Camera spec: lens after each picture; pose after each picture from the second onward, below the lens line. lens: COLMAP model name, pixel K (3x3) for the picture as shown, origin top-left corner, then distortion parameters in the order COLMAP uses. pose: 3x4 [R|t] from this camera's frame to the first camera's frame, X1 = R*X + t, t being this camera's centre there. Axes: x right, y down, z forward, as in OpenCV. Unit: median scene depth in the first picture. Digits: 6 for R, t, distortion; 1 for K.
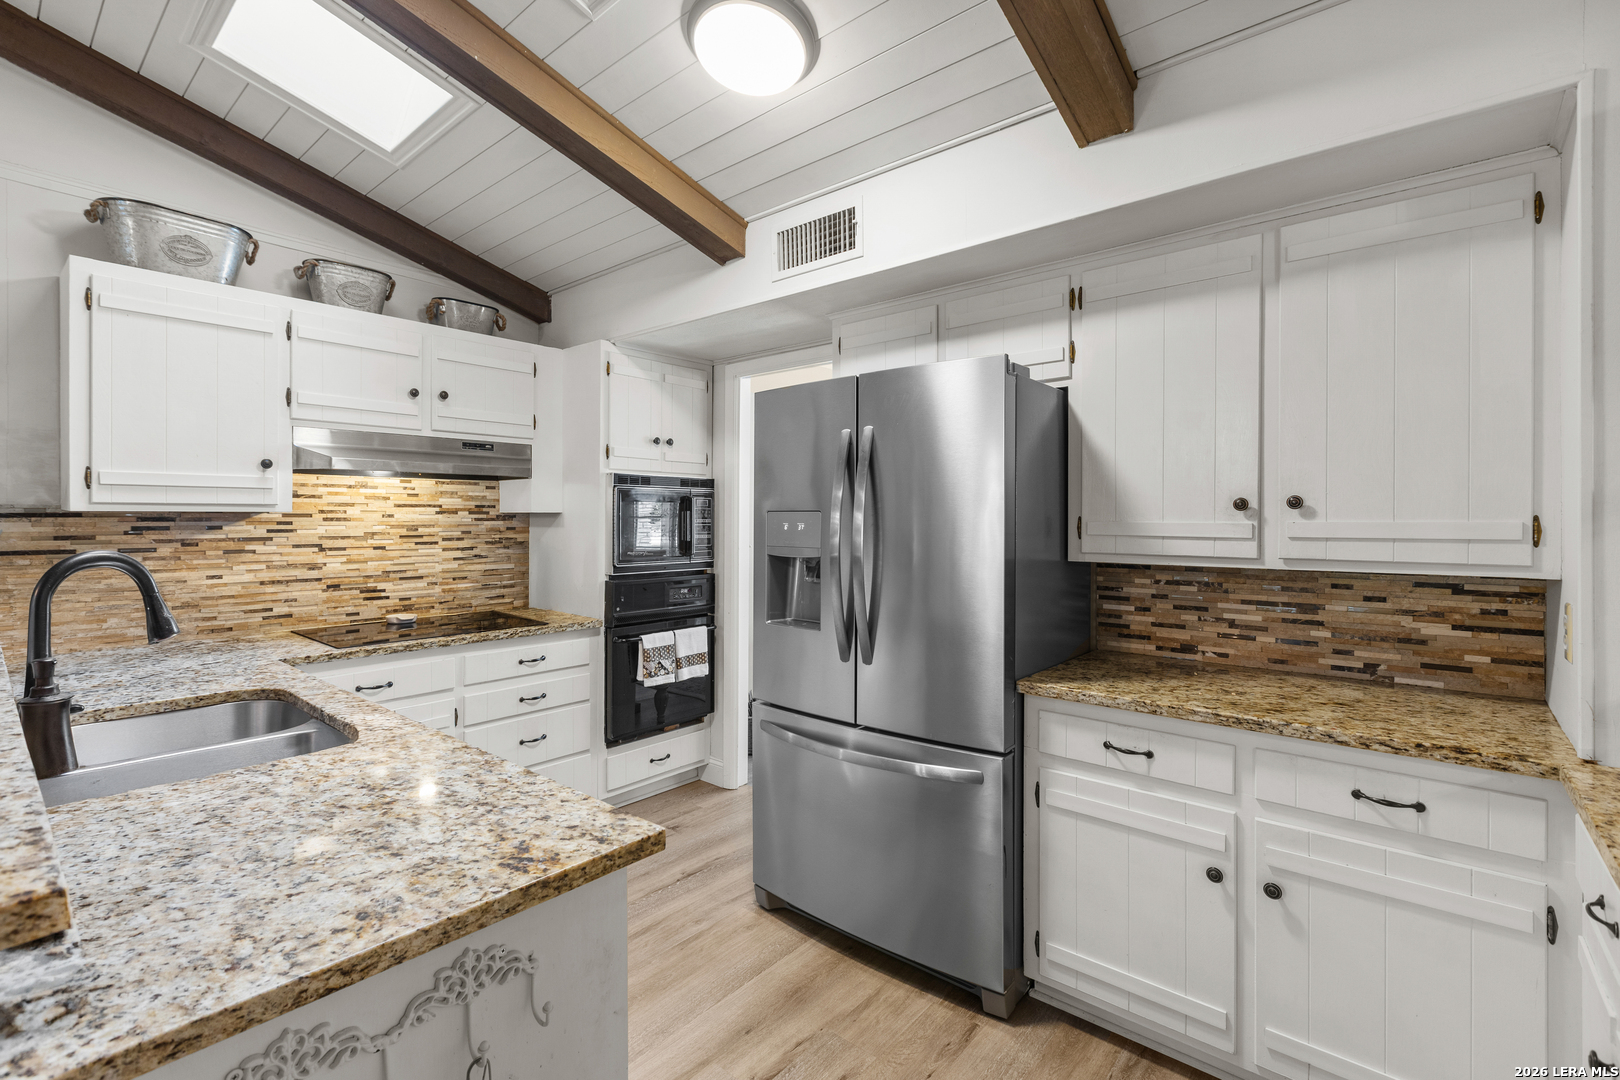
lens RADIAL K [[712.6, 0, 807.4], [0, 712.6, 529.0], [0, 0, 1]] dist [0.000683, 0.000022]
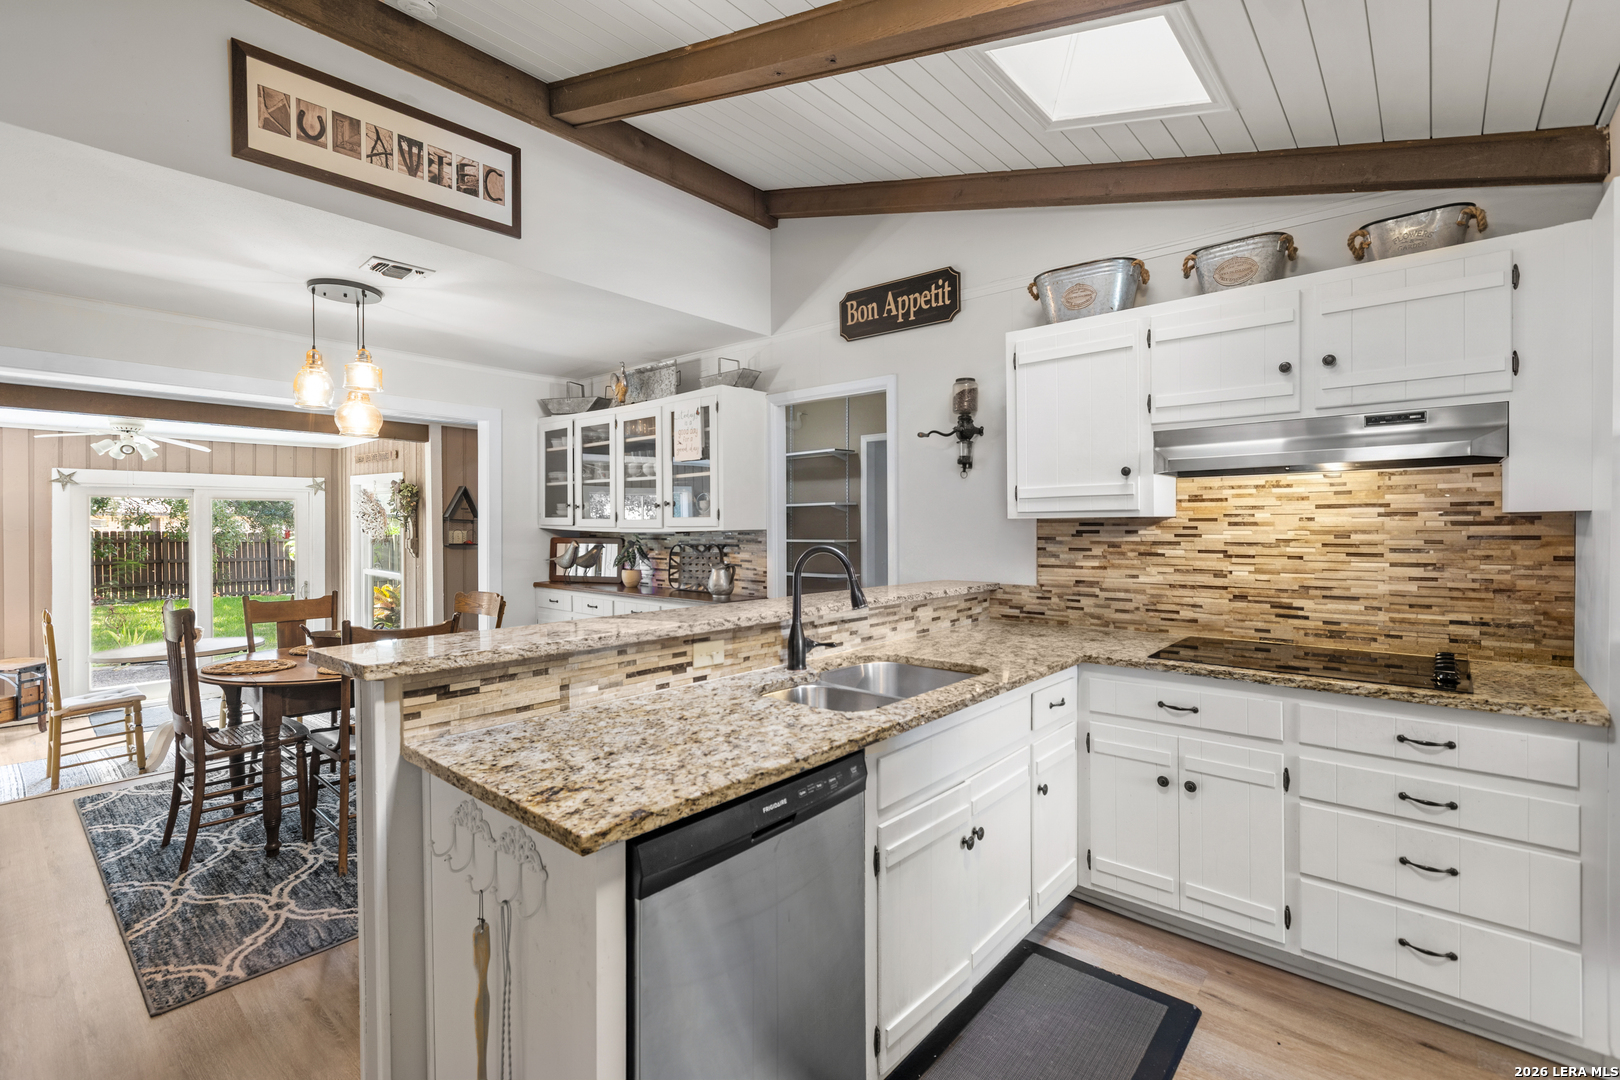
lens RADIAL K [[728.0, 0, 810.0], [0, 728.0, 540.0], [0, 0, 1]] dist [0.002210, 0.000413]
pose [[-0.012781, 0.020160, -0.999715, 0.294519], [-0.009516, 0.999749, 0.020283, -0.006770], [0.999873, 0.009773, -0.012586, 0.482734]]
